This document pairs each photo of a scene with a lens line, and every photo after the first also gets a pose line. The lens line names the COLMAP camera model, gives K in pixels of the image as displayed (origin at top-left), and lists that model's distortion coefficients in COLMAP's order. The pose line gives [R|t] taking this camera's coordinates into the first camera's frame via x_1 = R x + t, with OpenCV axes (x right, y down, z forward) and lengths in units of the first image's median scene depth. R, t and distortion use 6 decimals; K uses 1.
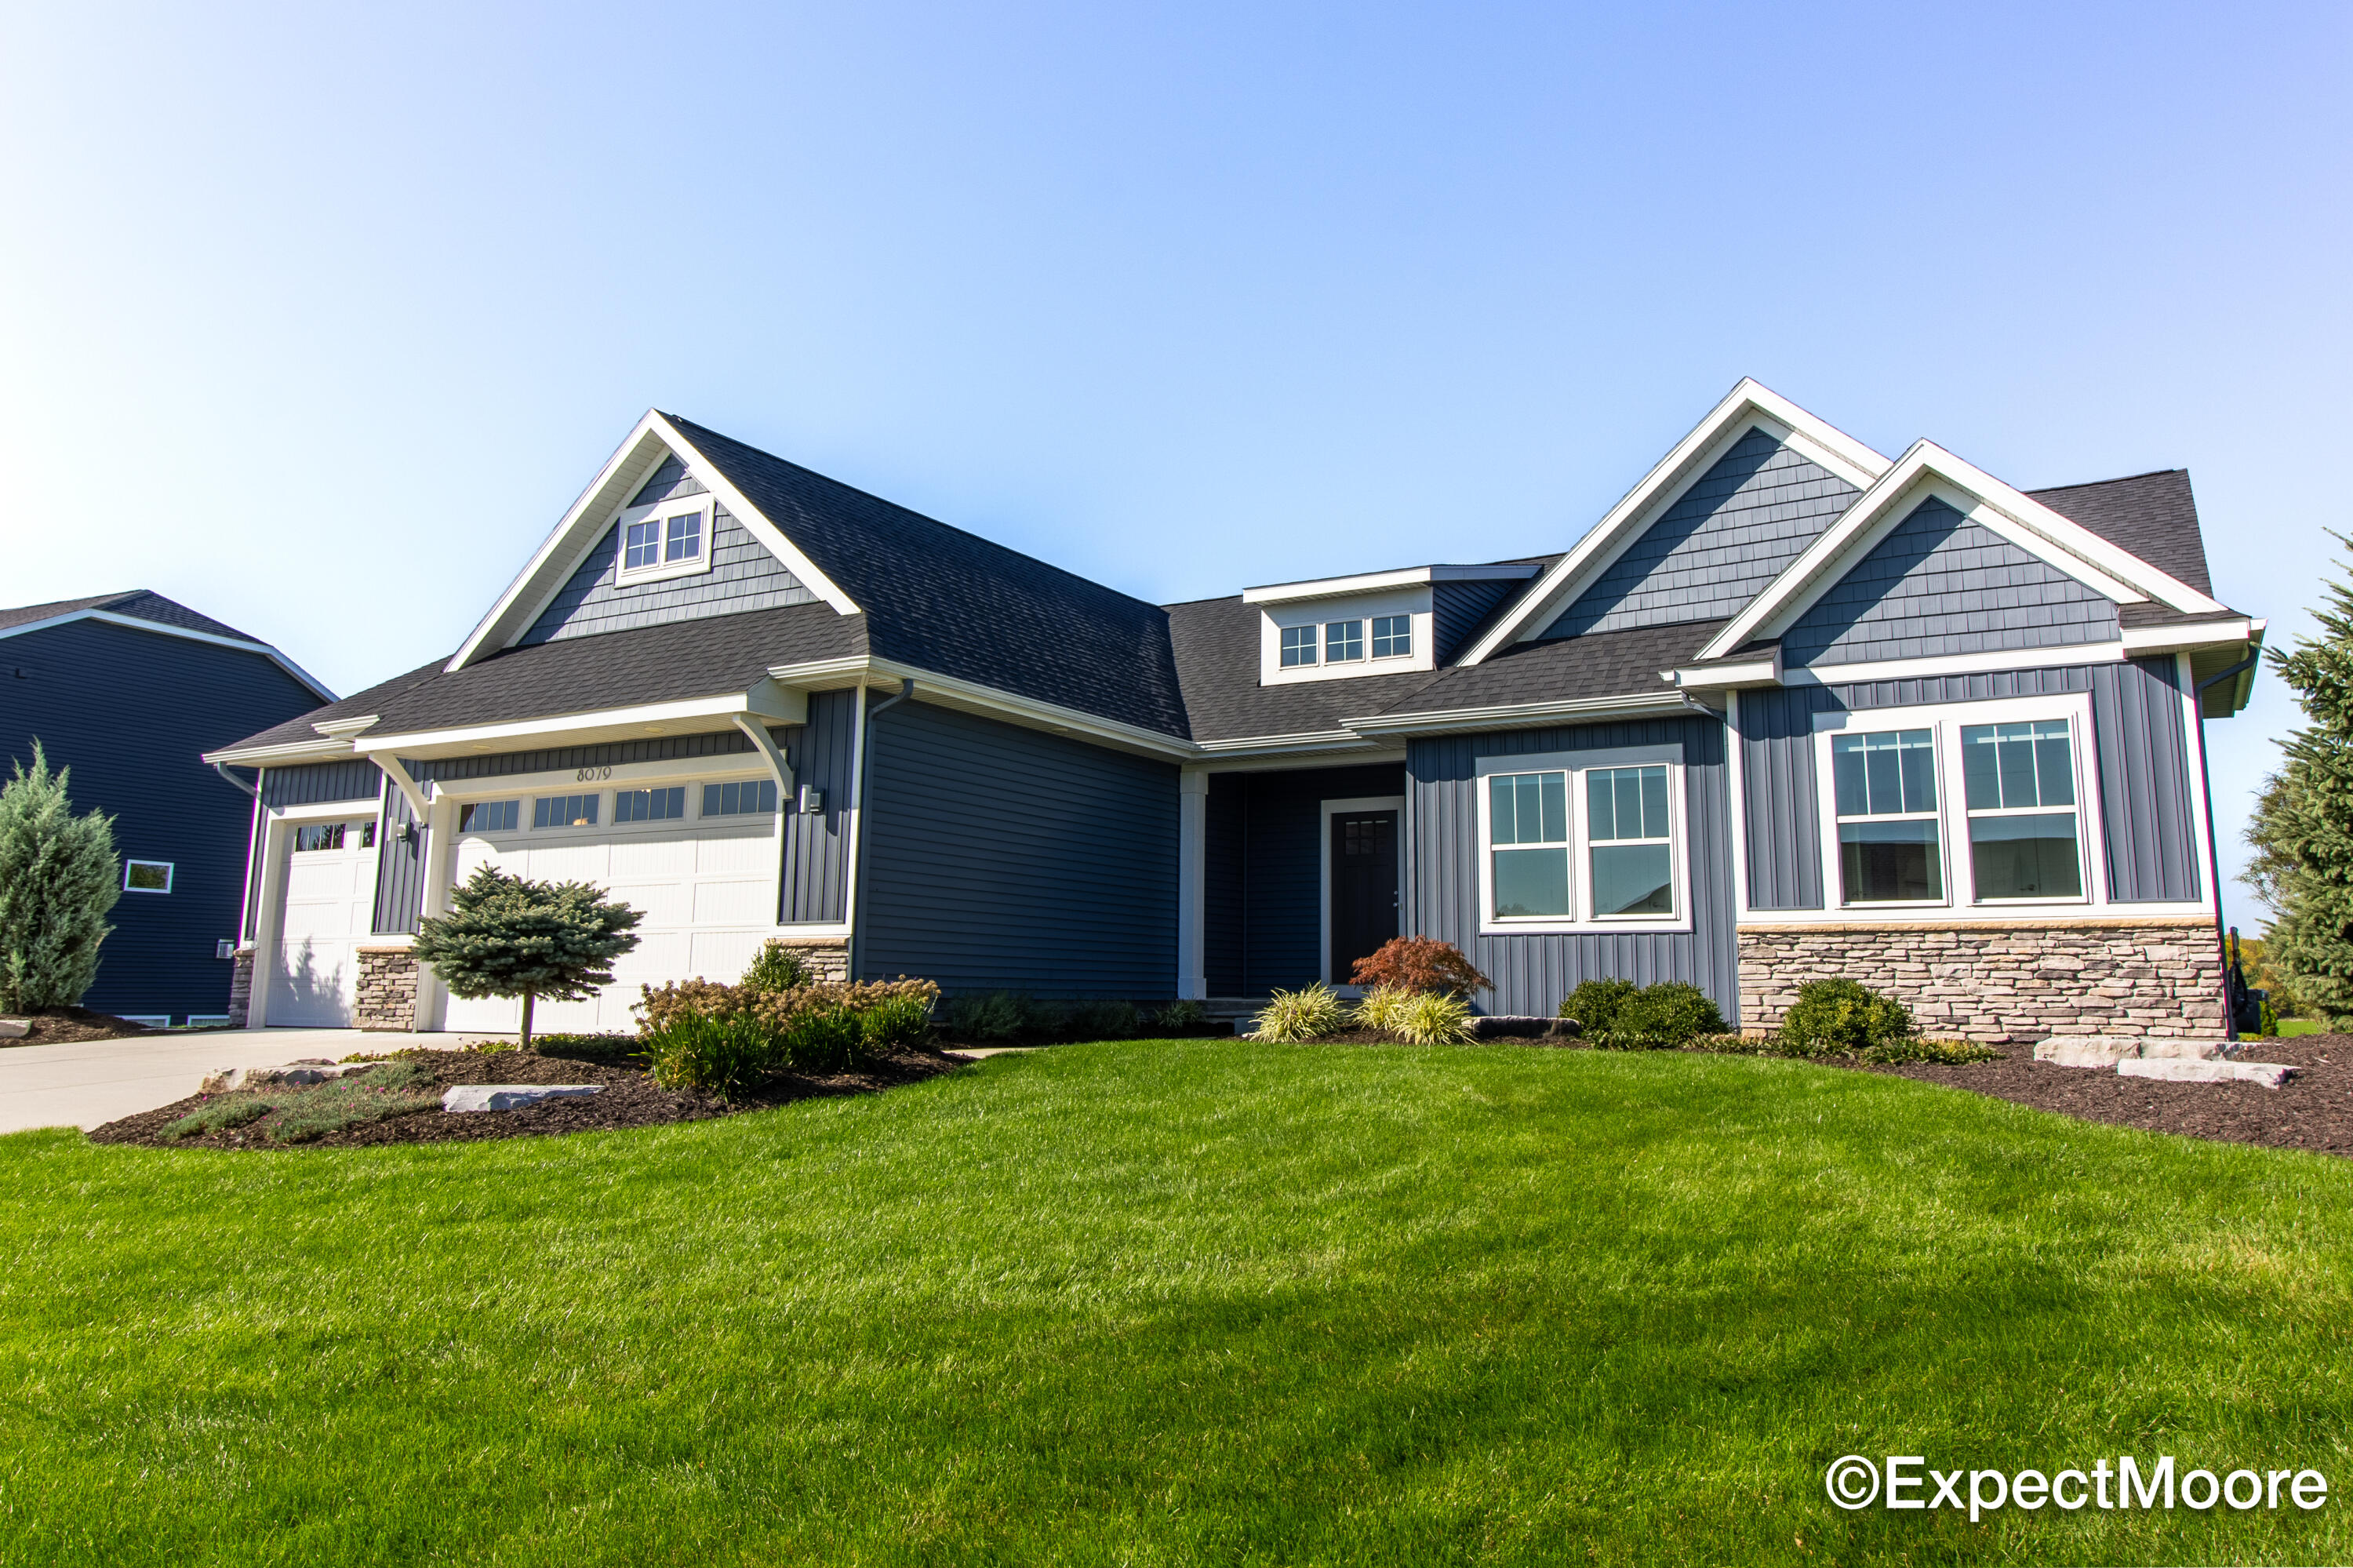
lens RADIAL K [[1613.6, 0, 1219.4], [0, 1613.6, 719.5], [0, 0, 1]] dist [0.012212, -0.007078]
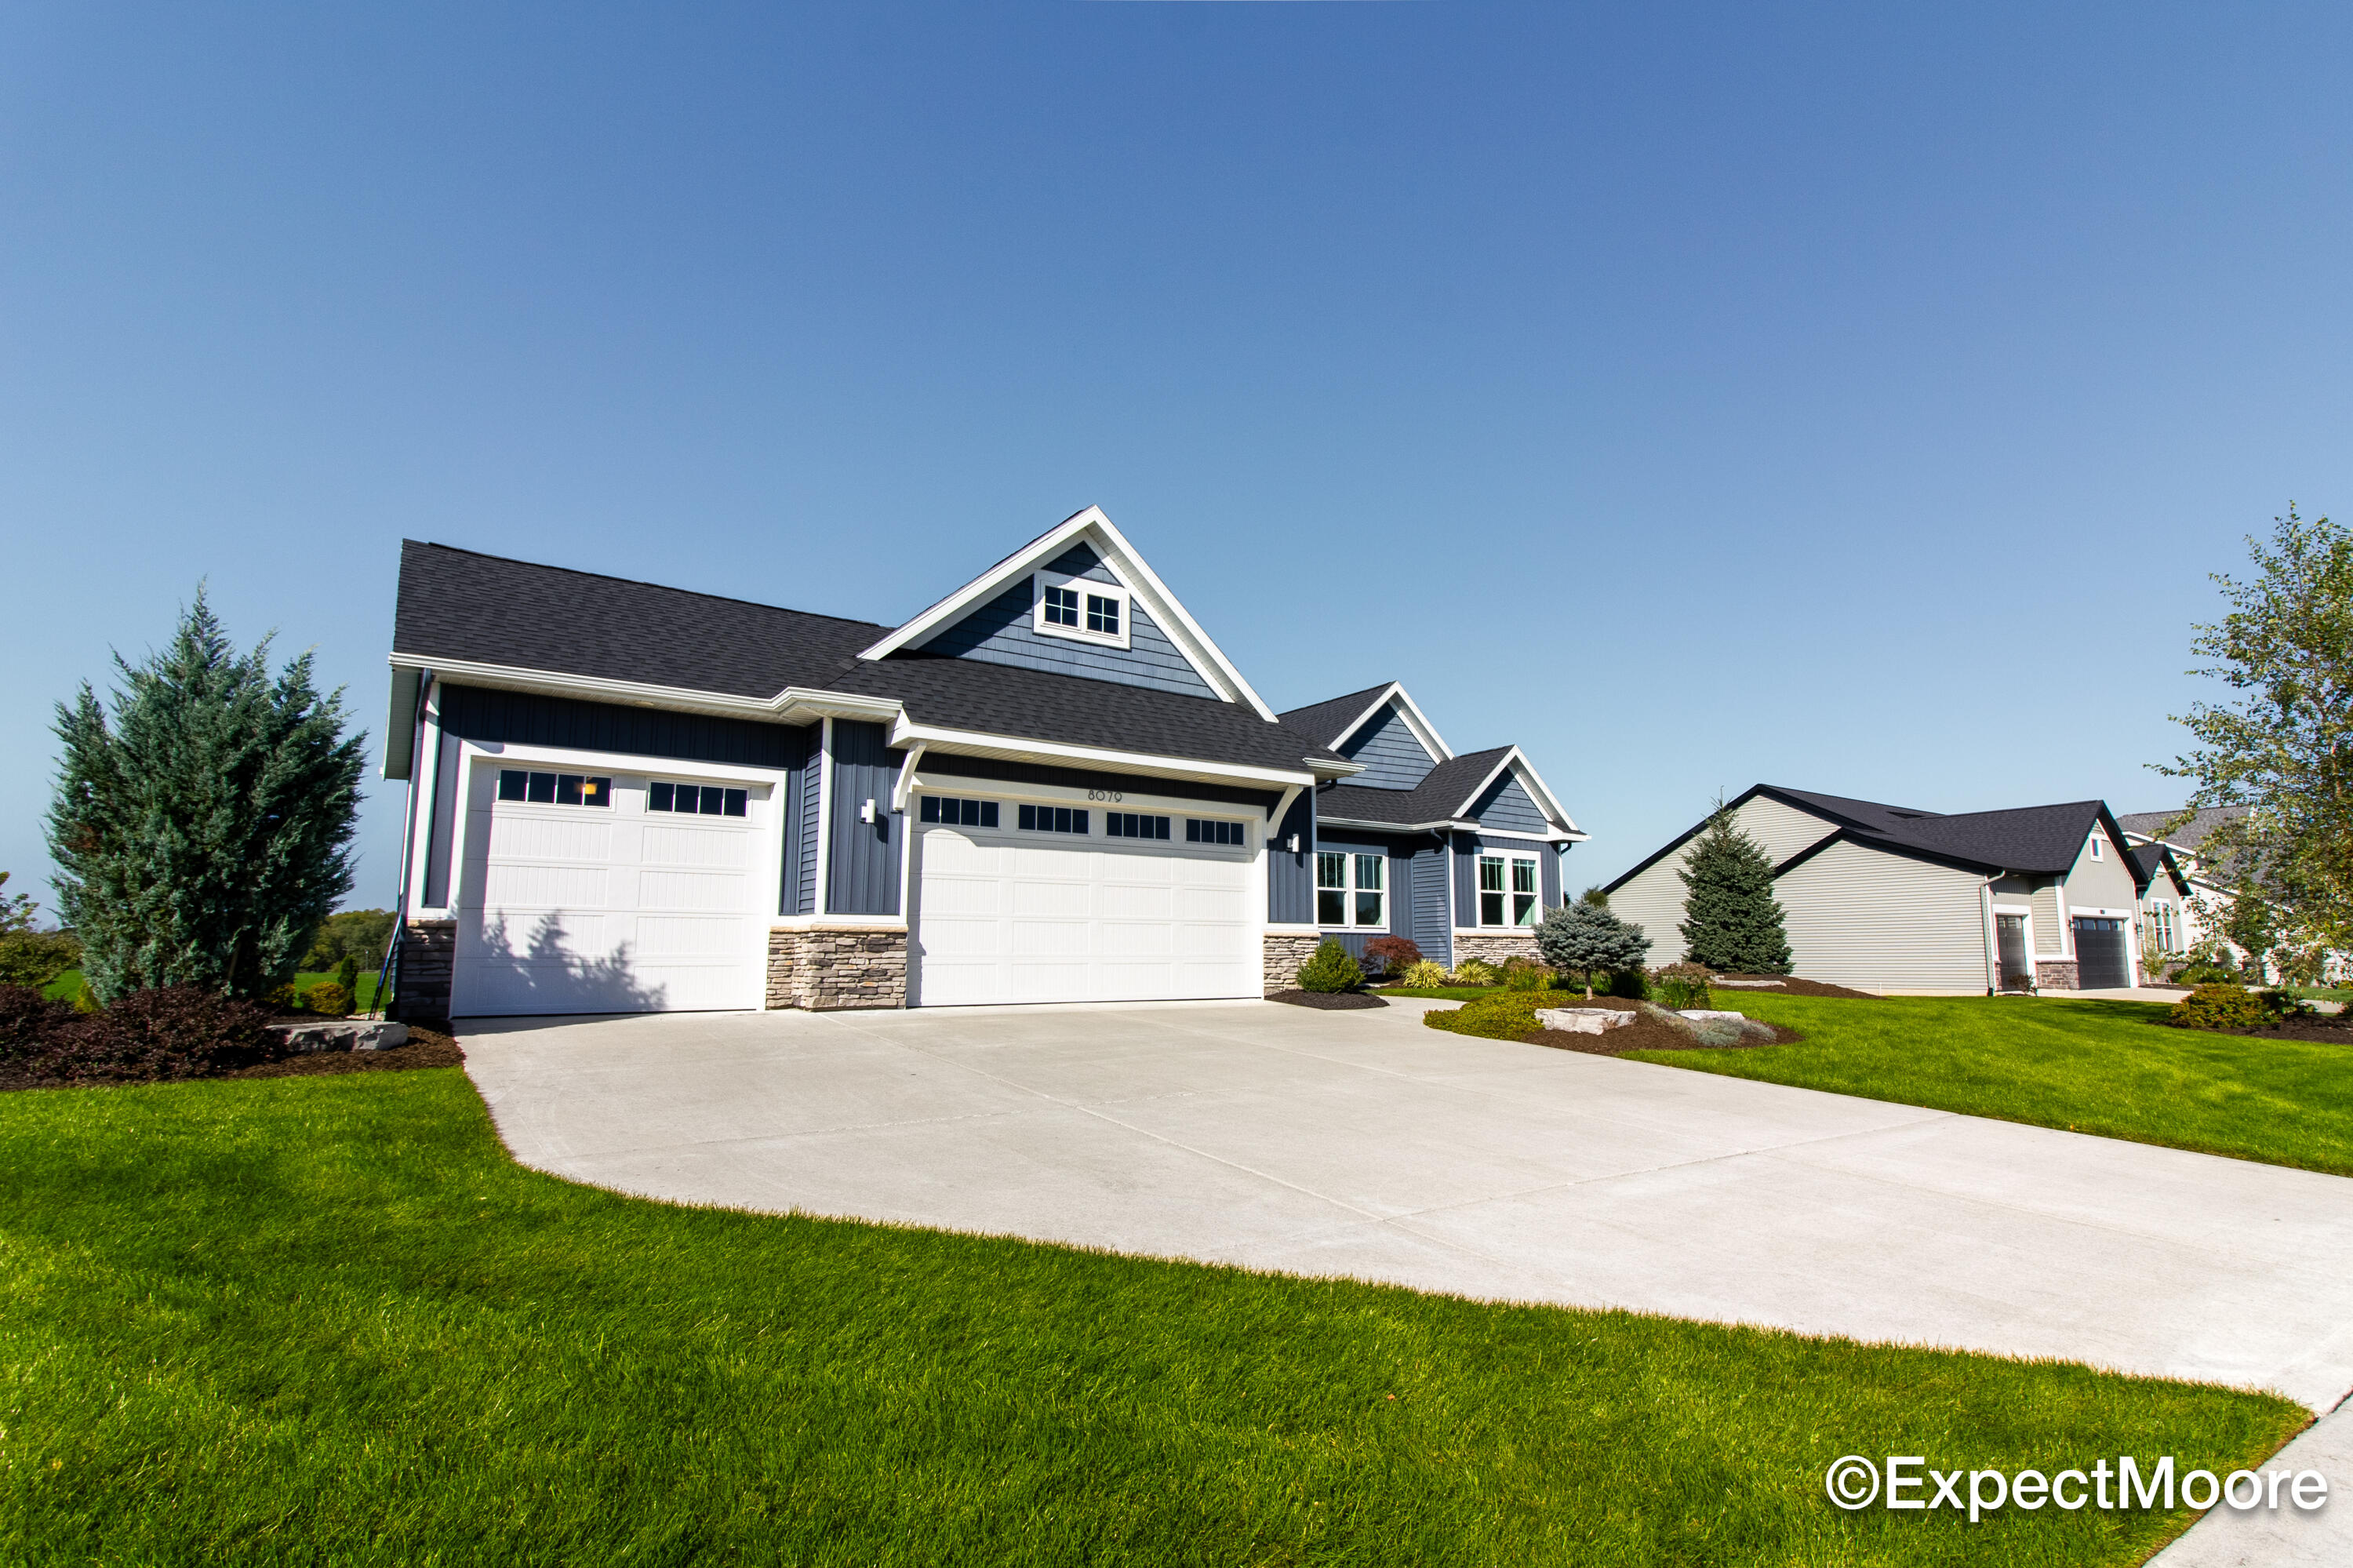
lens RADIAL K [[1181.5, 0, 1274.2], [0, 1181.5, 802.4], [0, 0, 1]] dist [0.012676, 0.001493]
pose [[0.375862, 0.117647, 0.919177, -1.156149], [-0.148244, 0.986767, -0.065679, 0.077611], [-0.914741, -0.111576, 0.388329, 0.507708]]
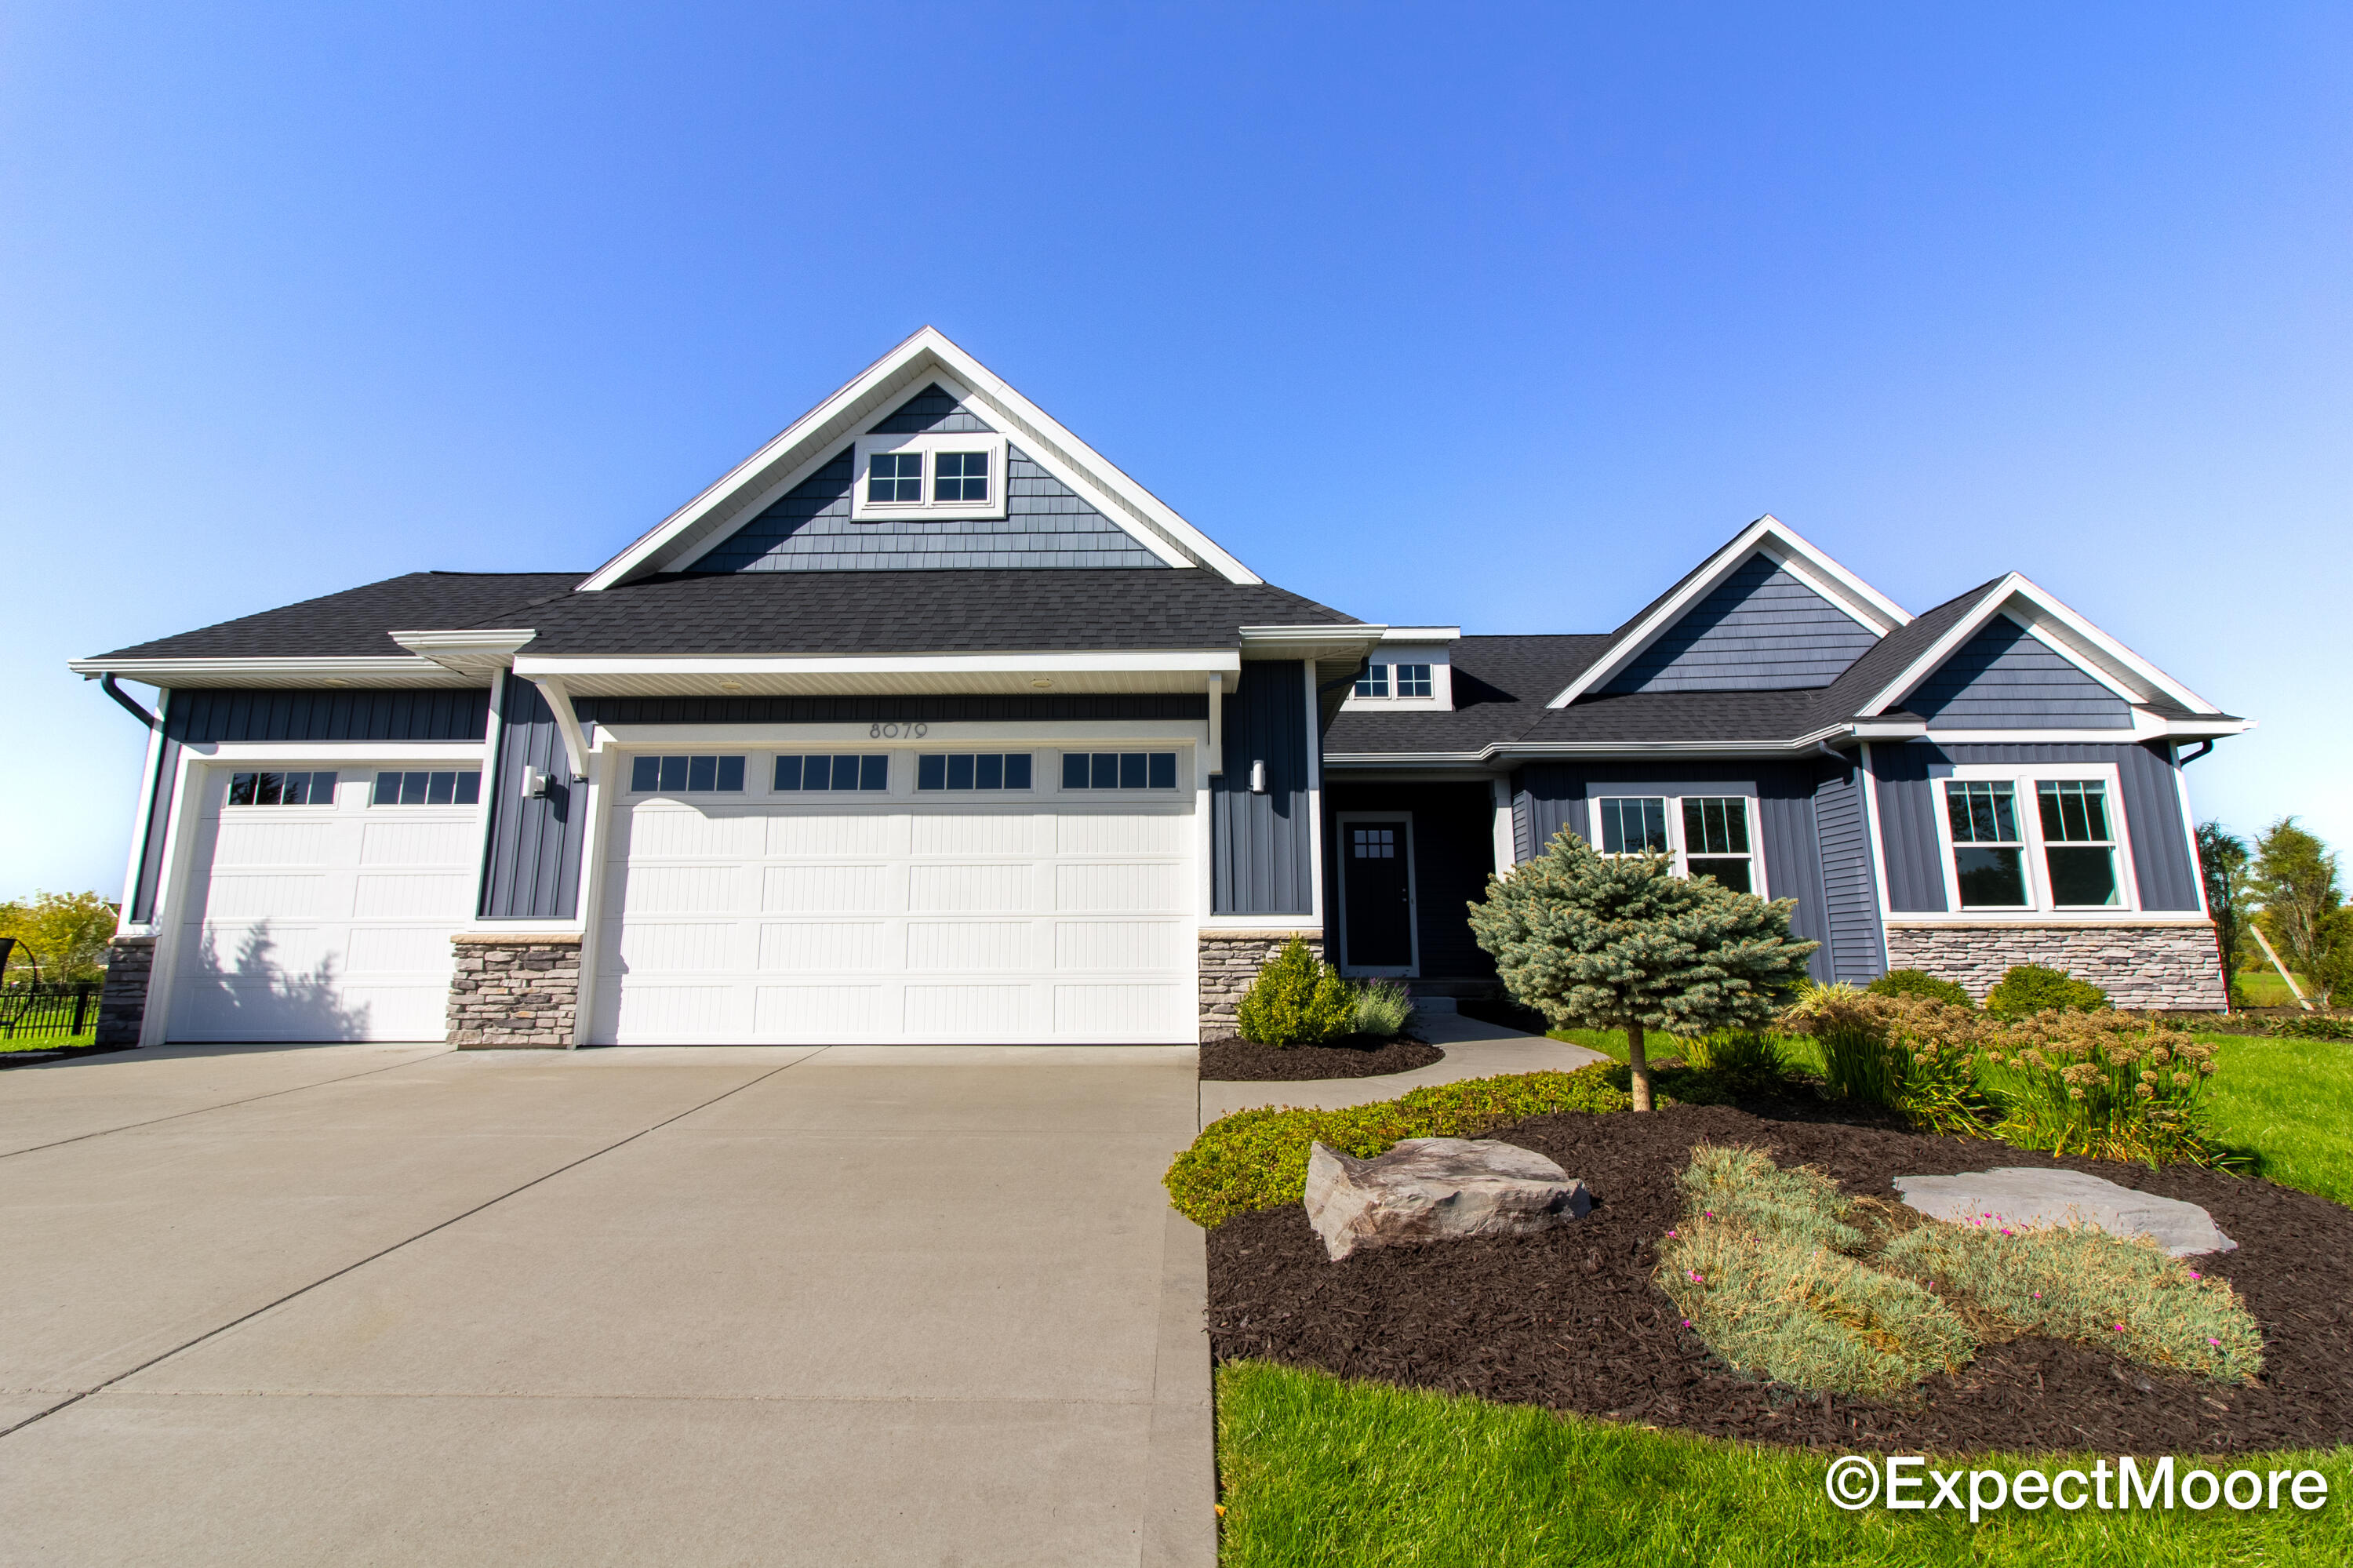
lens RADIAL K [[1084.9, 0, 1172.7], [0, 1084.9, 761.7], [0, 0, 1]] dist [0.010512, -0.000990]
pose [[0.878542, 0.076428, 0.471510, -0.513422], [-0.071057, 0.997044, -0.029215, 0.054830], [-0.472350, -0.007837, 0.881376, 0.425837]]
